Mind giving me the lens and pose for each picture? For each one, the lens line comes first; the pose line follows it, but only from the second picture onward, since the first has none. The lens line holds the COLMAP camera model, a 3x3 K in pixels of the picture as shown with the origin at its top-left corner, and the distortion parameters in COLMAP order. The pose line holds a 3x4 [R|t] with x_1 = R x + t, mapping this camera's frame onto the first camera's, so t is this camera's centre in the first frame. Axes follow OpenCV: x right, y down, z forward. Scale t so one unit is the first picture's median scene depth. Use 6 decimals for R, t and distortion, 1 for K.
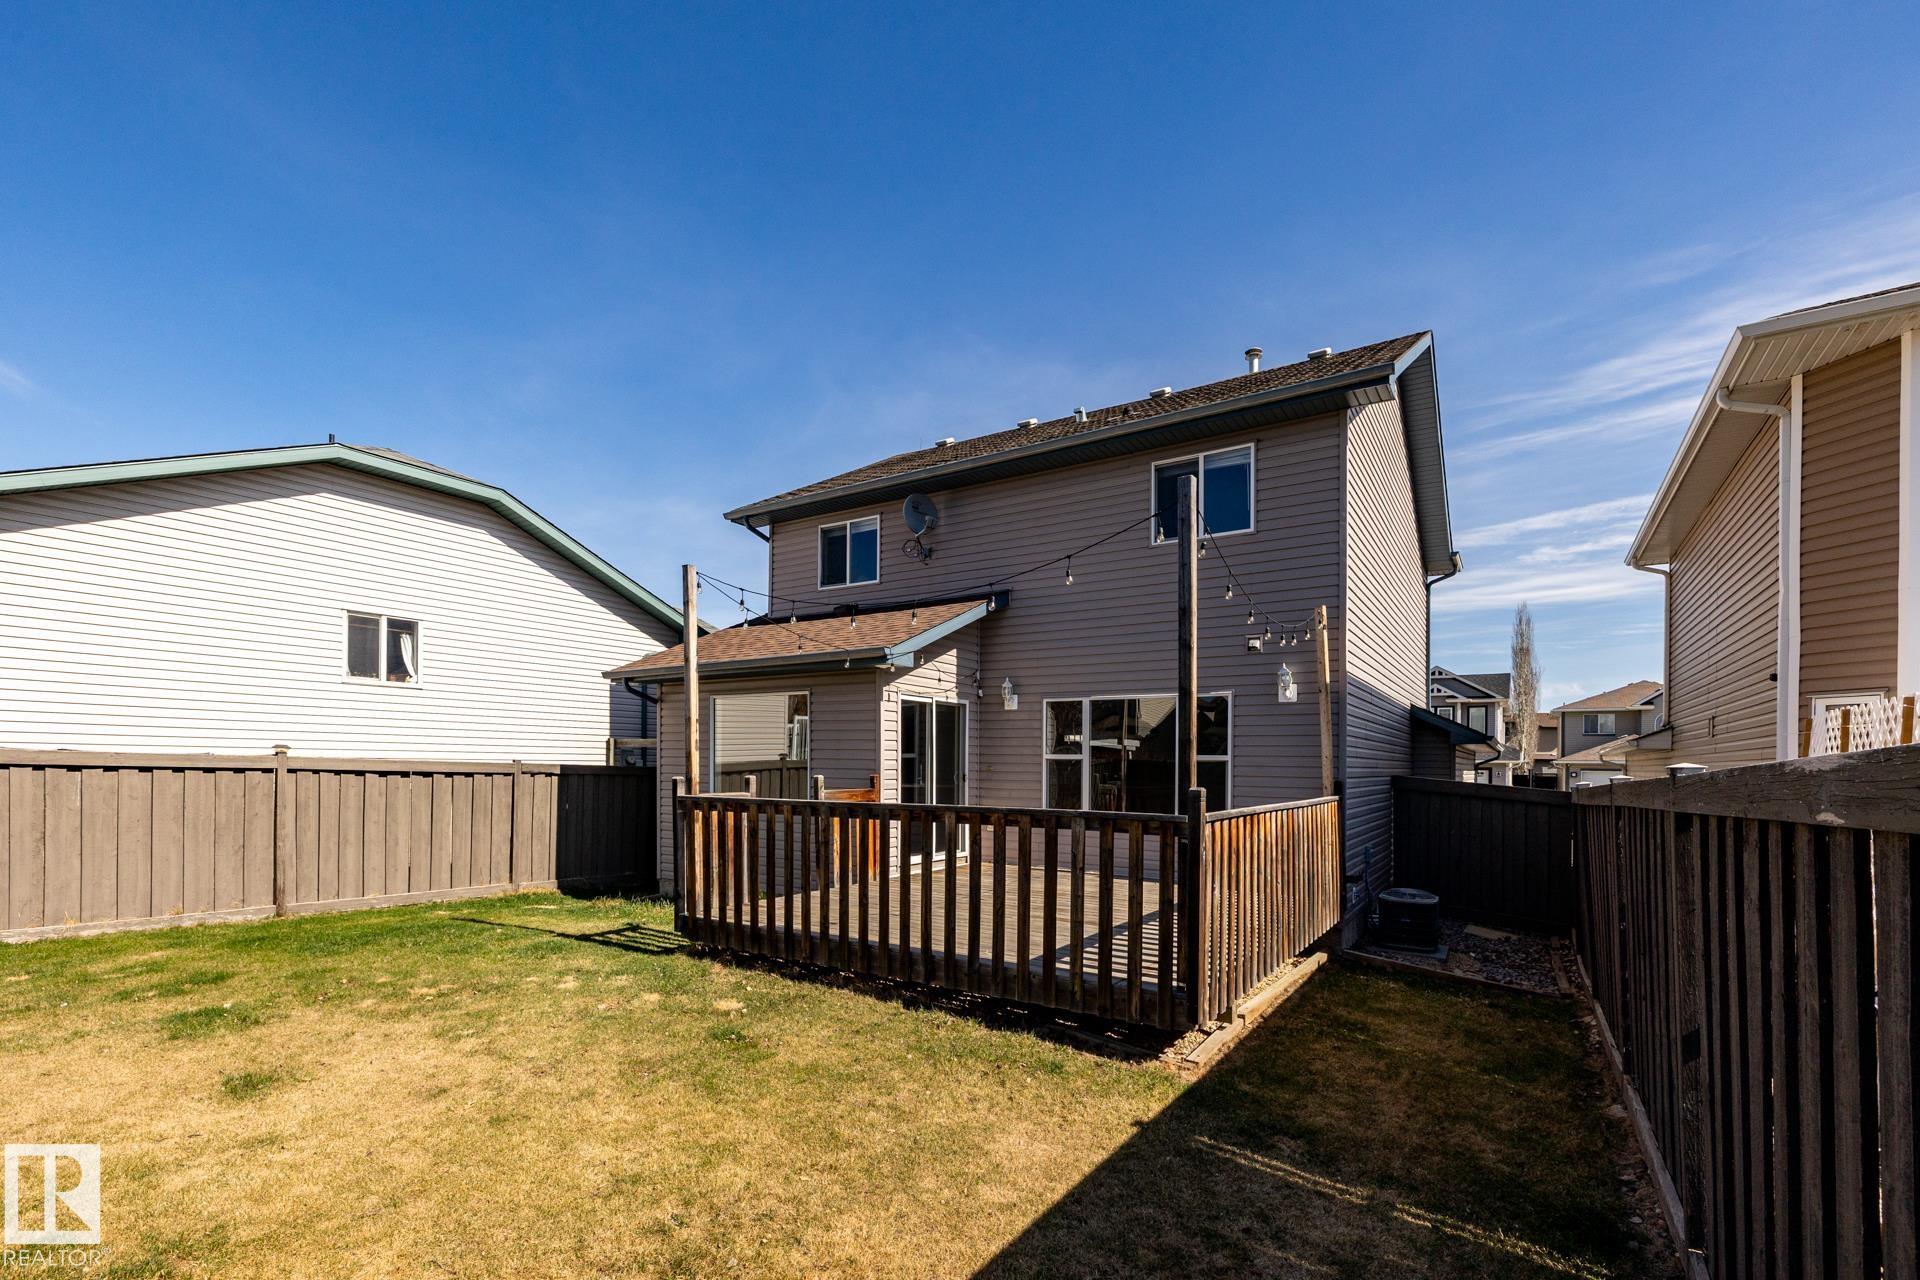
lens RADIAL K [[883.1, 0, 979.2], [0, 883.1, 766.0], [0, 0, 1]] dist [0.004935, -0.001601]
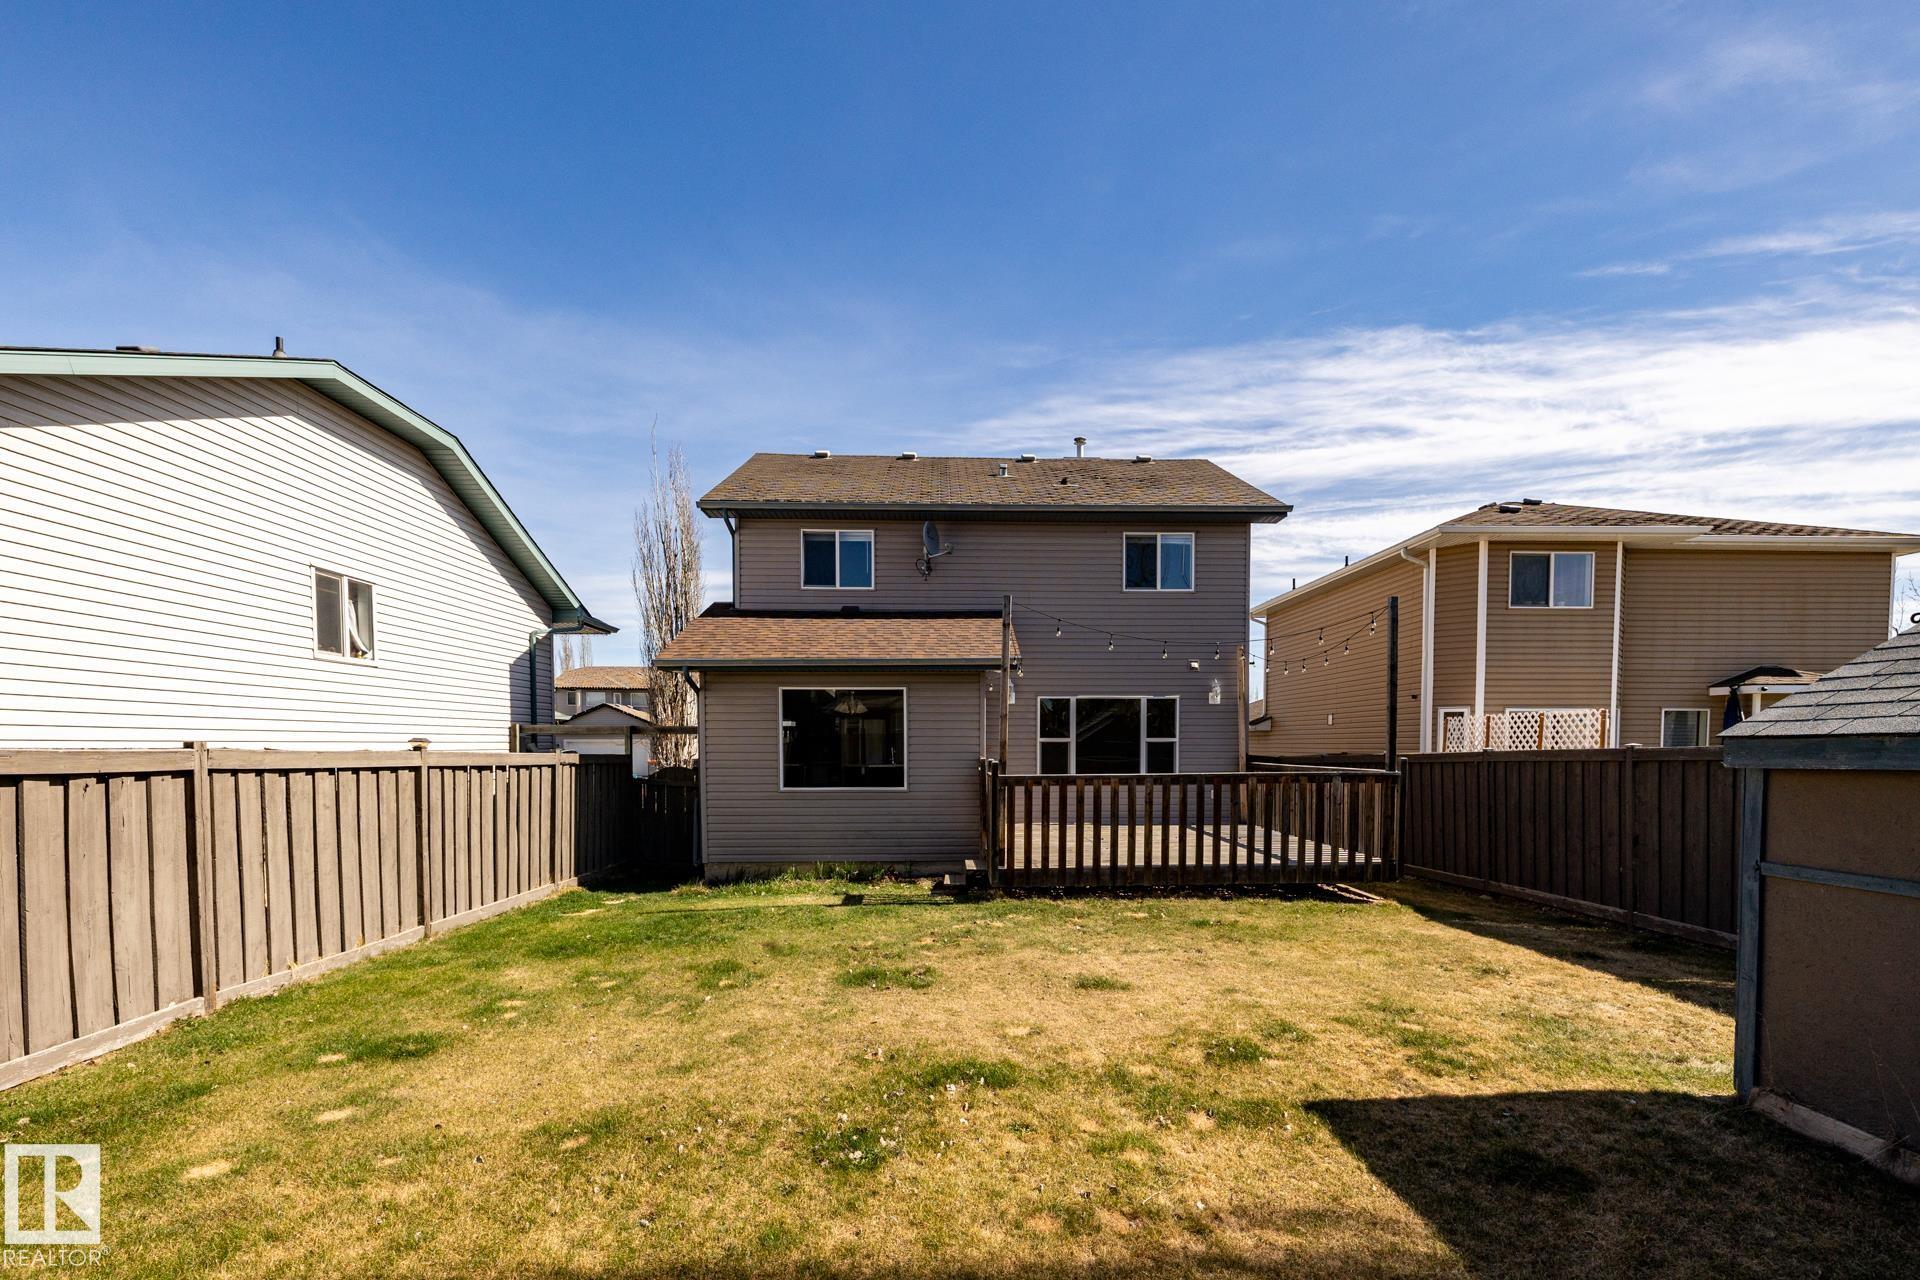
lens RADIAL K [[883.1, 0, 991.1], [0, 883.1, 742.8], [0, 0, 1]] dist [0.004935, -0.001601]
pose [[0.794711, -0.014606, 0.606812, -0.855679], [0.014914, 0.999878, 0.004535, -0.015062], [-0.606804, 0.005446, 0.794833, 0.001914]]
